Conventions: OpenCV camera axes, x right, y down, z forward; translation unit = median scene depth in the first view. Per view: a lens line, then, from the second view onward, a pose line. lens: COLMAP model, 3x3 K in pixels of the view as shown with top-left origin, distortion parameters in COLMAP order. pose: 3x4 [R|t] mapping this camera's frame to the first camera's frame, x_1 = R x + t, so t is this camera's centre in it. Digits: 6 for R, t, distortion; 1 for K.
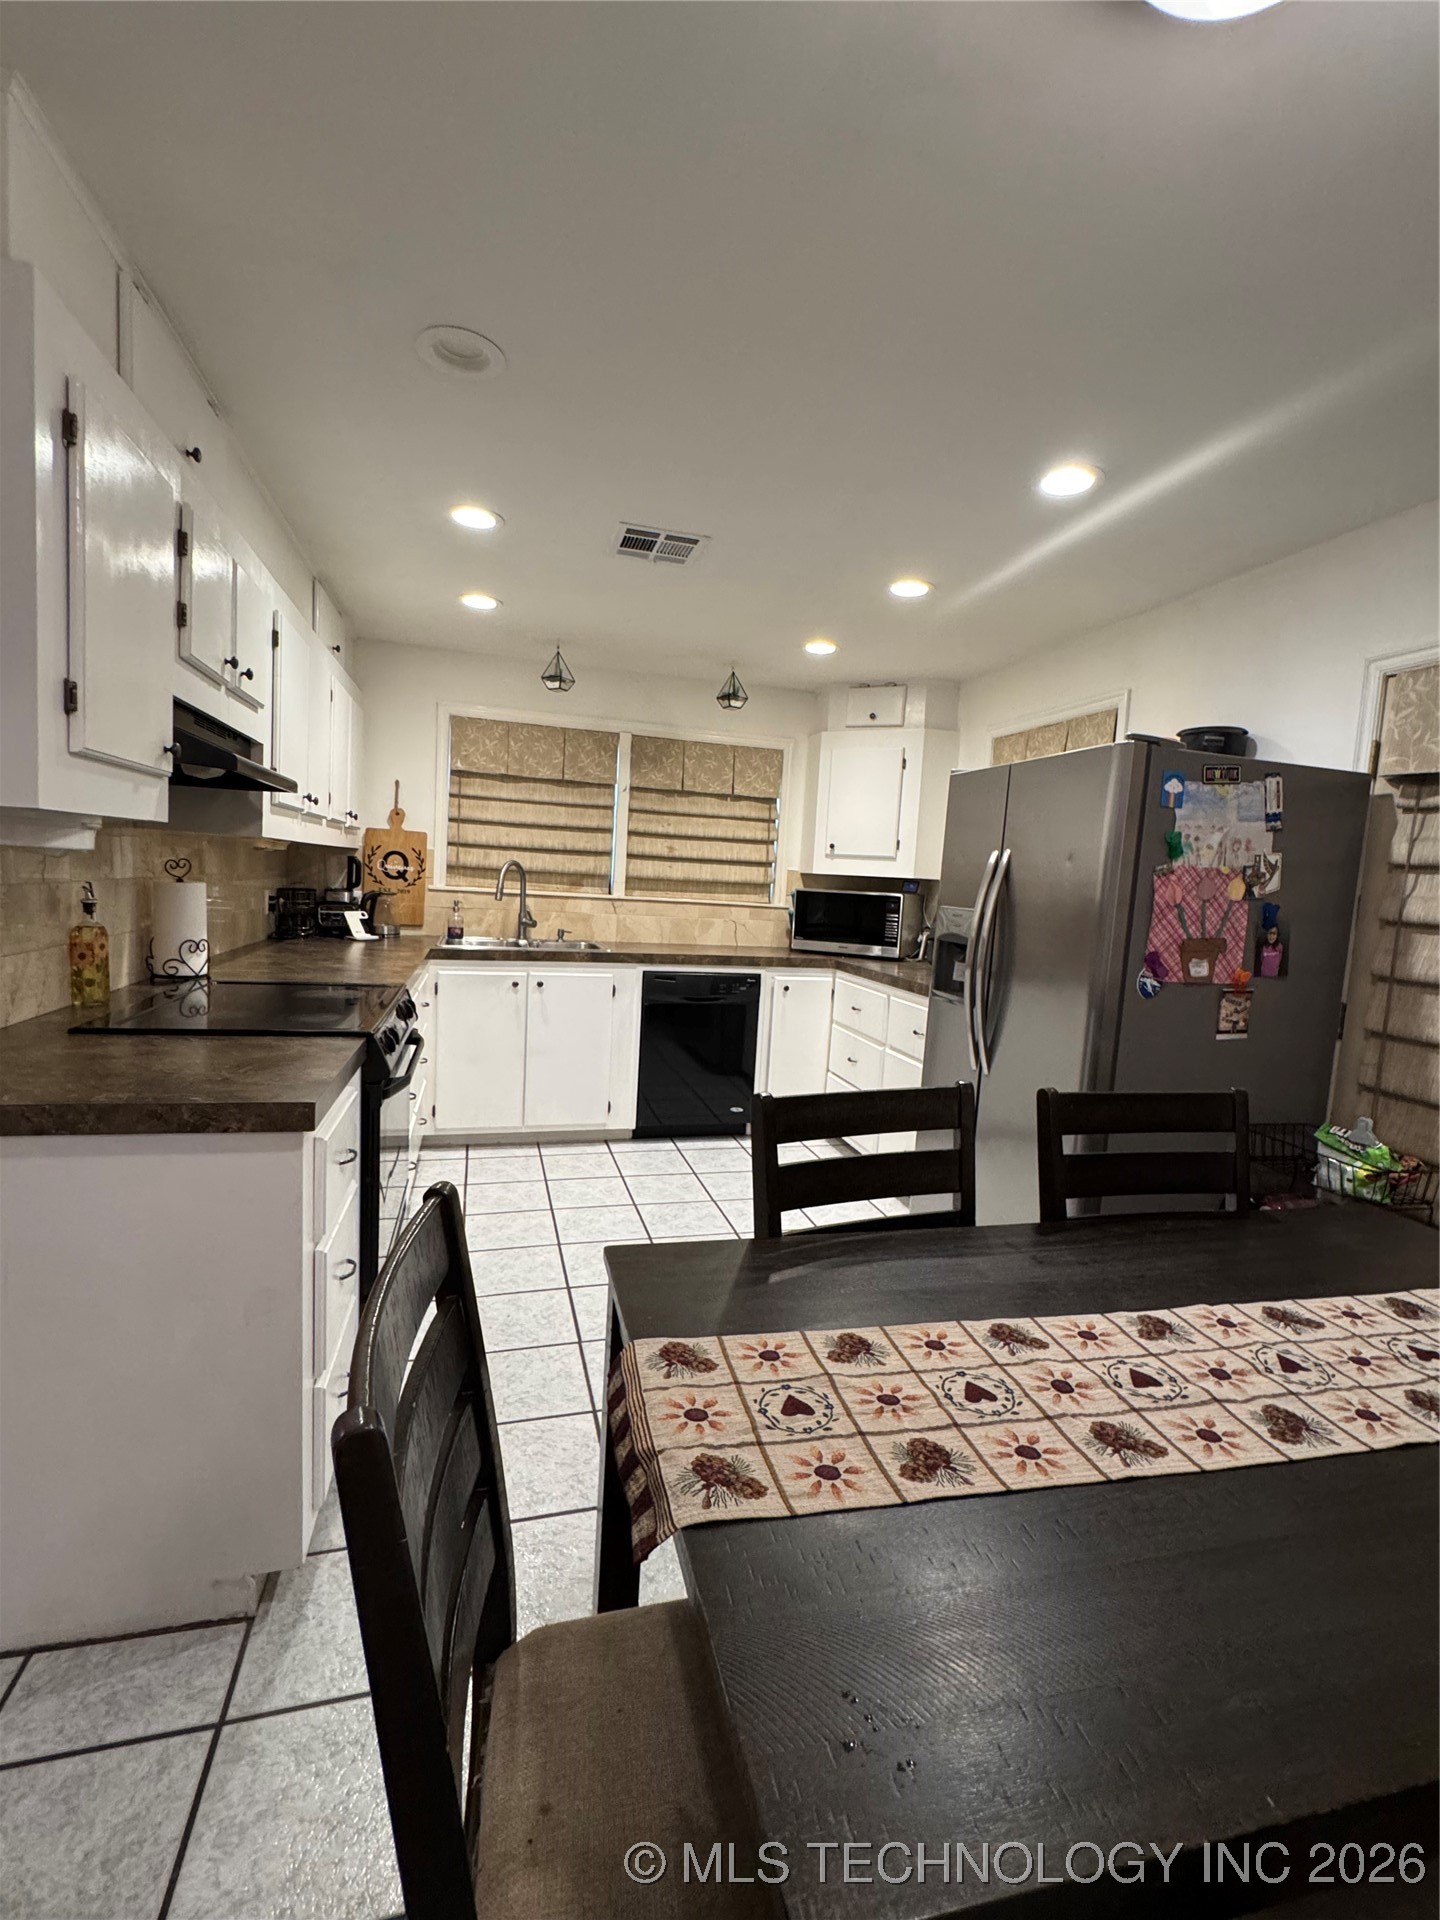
lens RADIAL K [[863.7, 0, 733.1], [0, 863.7, 957.7], [0, 0, 1]] dist [-0.001016, 0.000949]
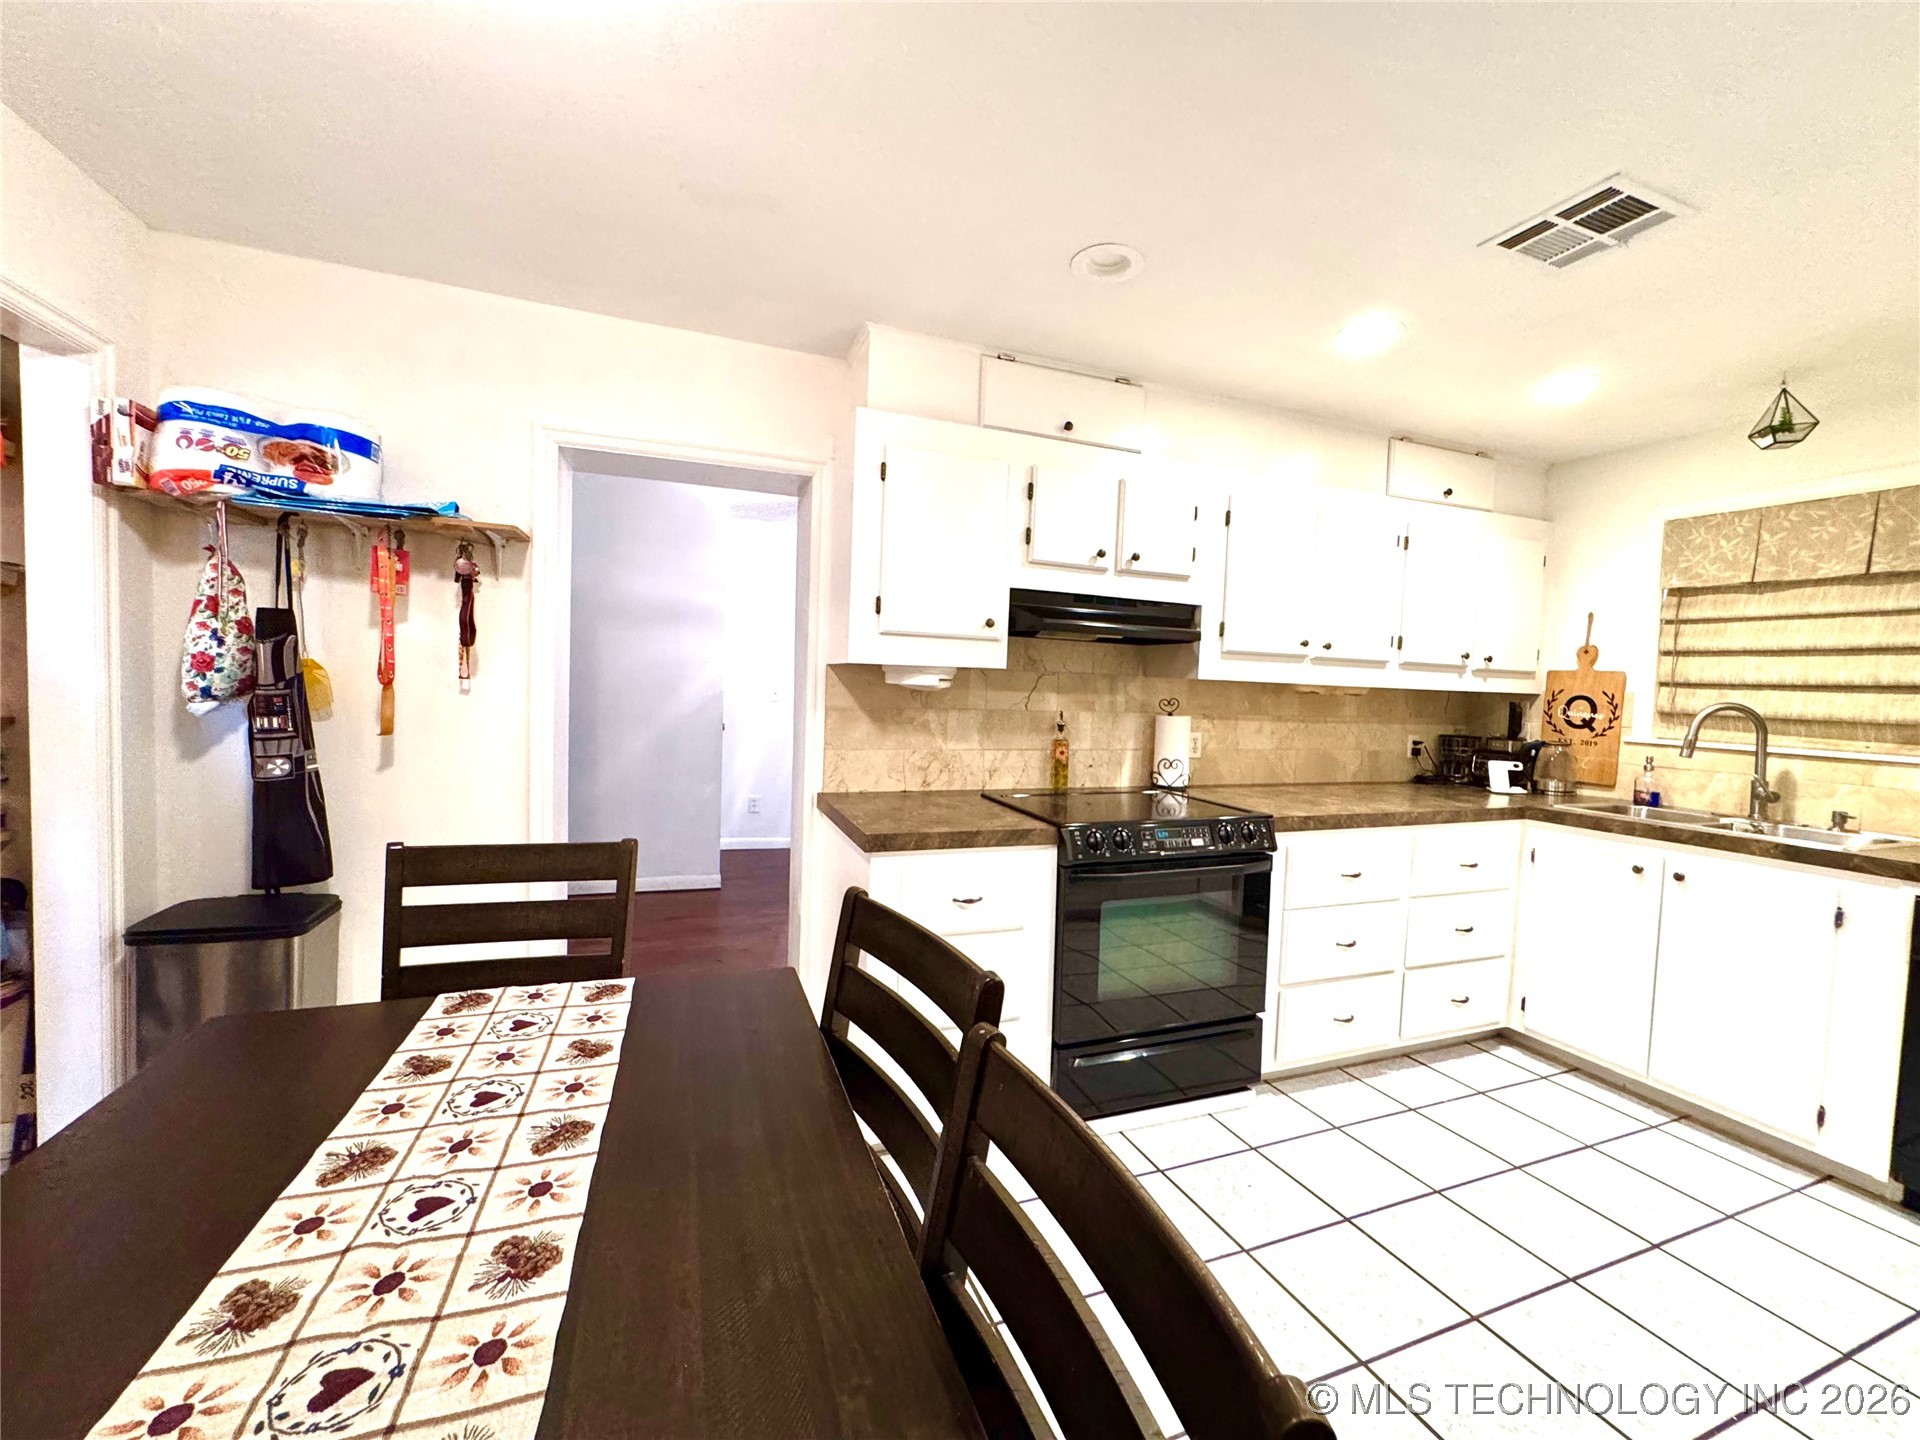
lens RADIAL K [[771.4, 0, 954.9], [0, 771.4, 716.1], [0, 0, 1]] dist [-0.004375, 0.001219]
pose [[0.096544, -0.009234, -0.995286, 0.295980], [-0.122127, 0.992291, -0.021053, -0.011890], [0.987808, 0.123584, 0.094672, 0.315043]]
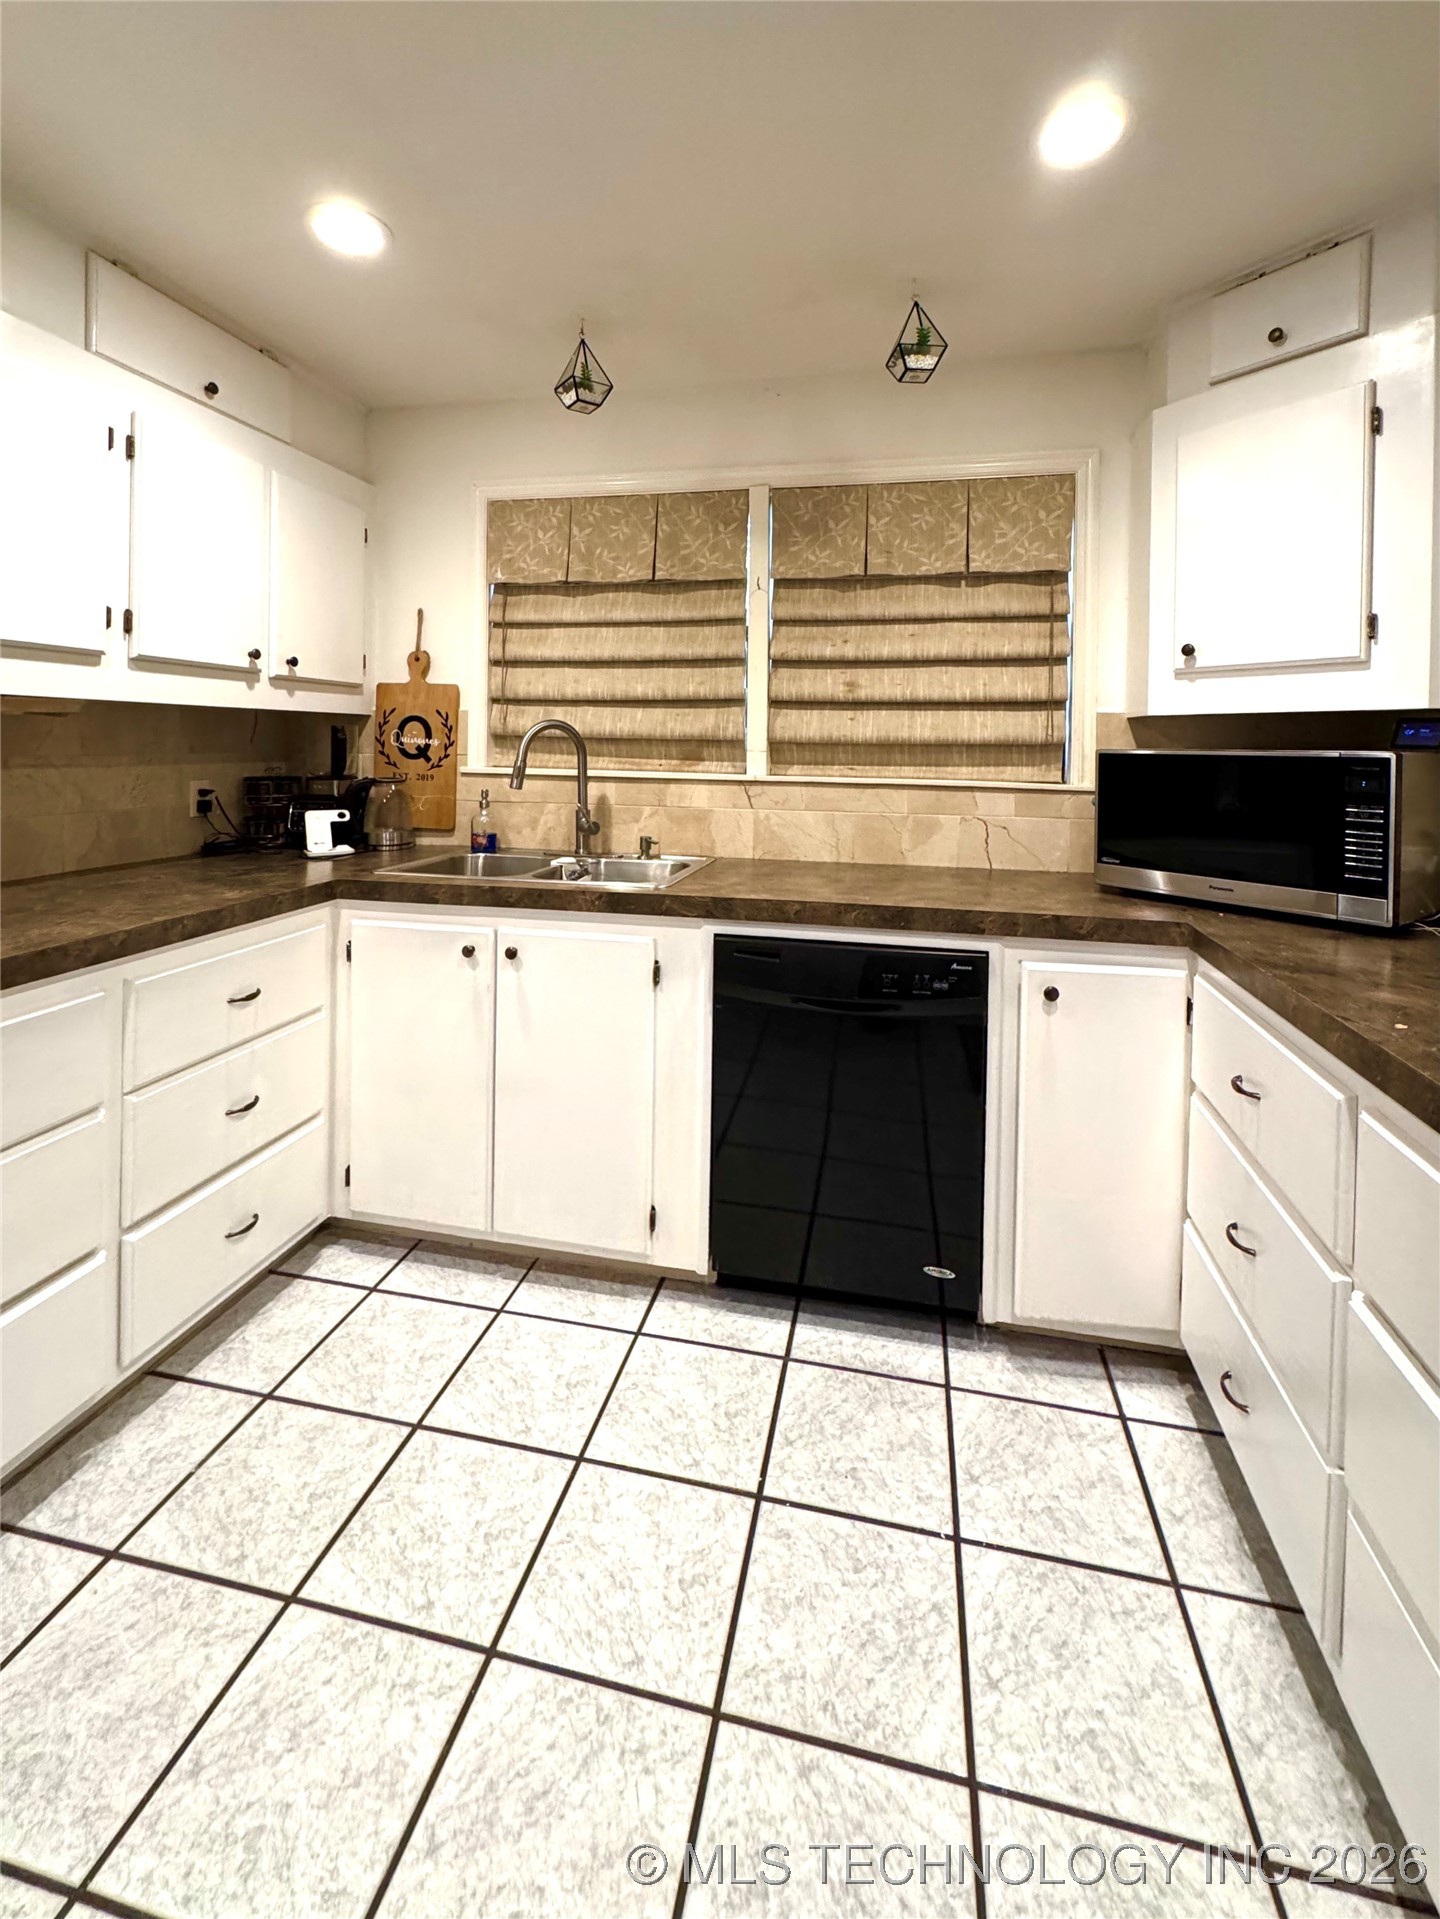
lens RADIAL K [[839.2, 0, 729.5], [0, 839.2, 748.8], [0, 0, 1]] dist [-0.000938, -0.000012]
pose [[0.880596, -0.039557, -0.472214, 0.114107], [-0.009253, 0.994884, -0.100595, -0.036346], [0.473778, 0.092953, 0.875725, 0.547589]]
